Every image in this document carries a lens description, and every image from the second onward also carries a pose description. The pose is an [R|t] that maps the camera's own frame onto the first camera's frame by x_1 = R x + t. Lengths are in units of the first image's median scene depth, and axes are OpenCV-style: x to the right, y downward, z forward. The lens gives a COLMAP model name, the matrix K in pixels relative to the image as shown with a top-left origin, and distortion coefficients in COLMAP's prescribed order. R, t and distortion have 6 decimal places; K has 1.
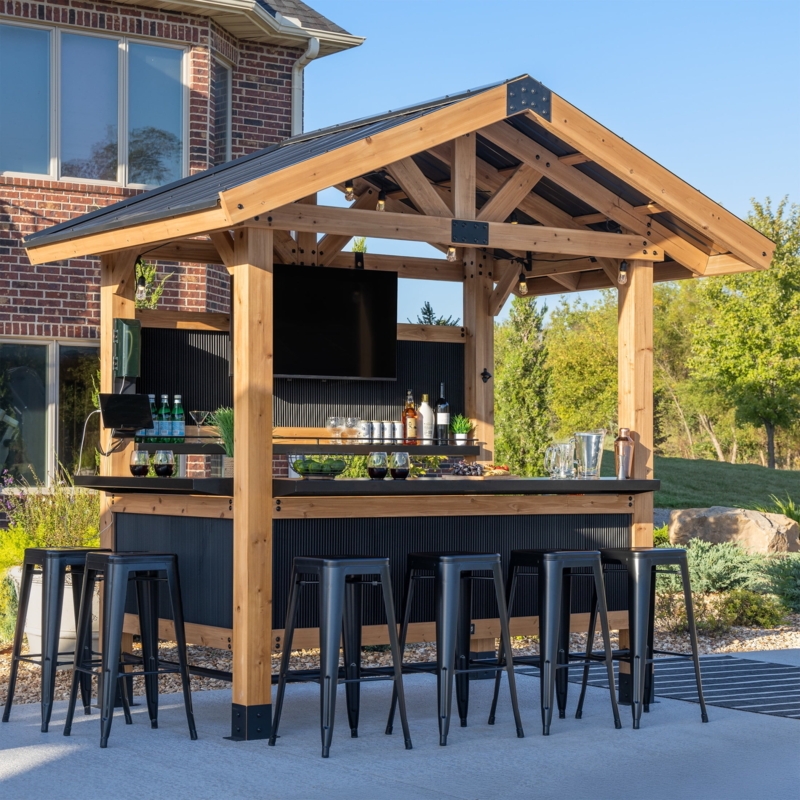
lens RADIAL K [[1948.5, 0, 400.2], [0, 1948.5, 408.5], [0, 0, 1]] dist [0.014658, 0.000000]
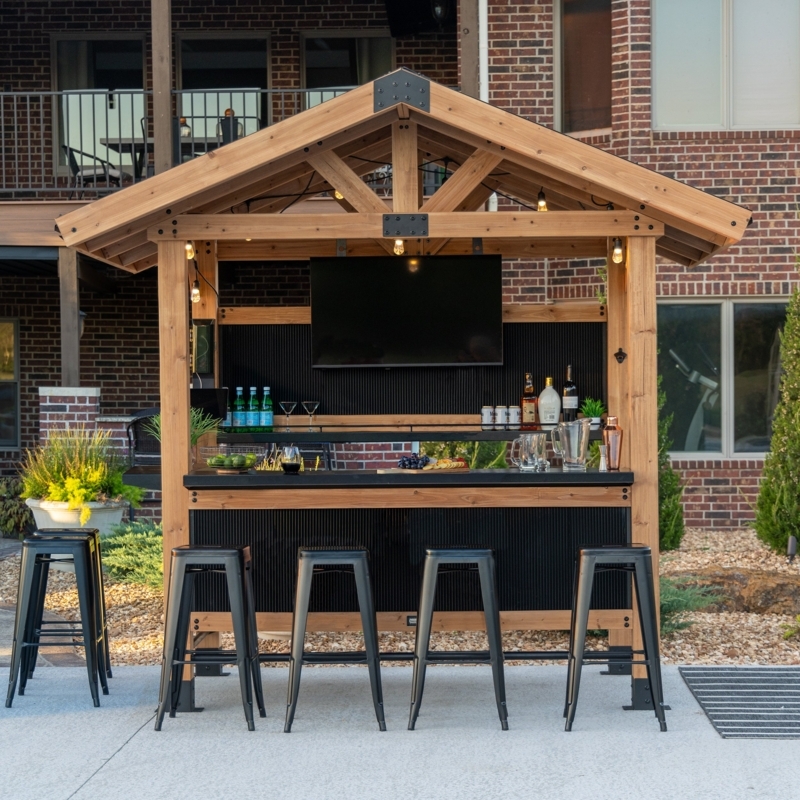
lens RADIAL K [[2170.1, 0, 399.5], [0, 2170.1, 391.4], [0, 0, 1]] dist [0.134890, 0.000000]
pose [[0.803947, -0.013136, -0.594556, 0.651810], [0.027810, 0.999493, 0.015521, -0.021094], [0.594050, -0.029013, 0.803905, 0.091774]]
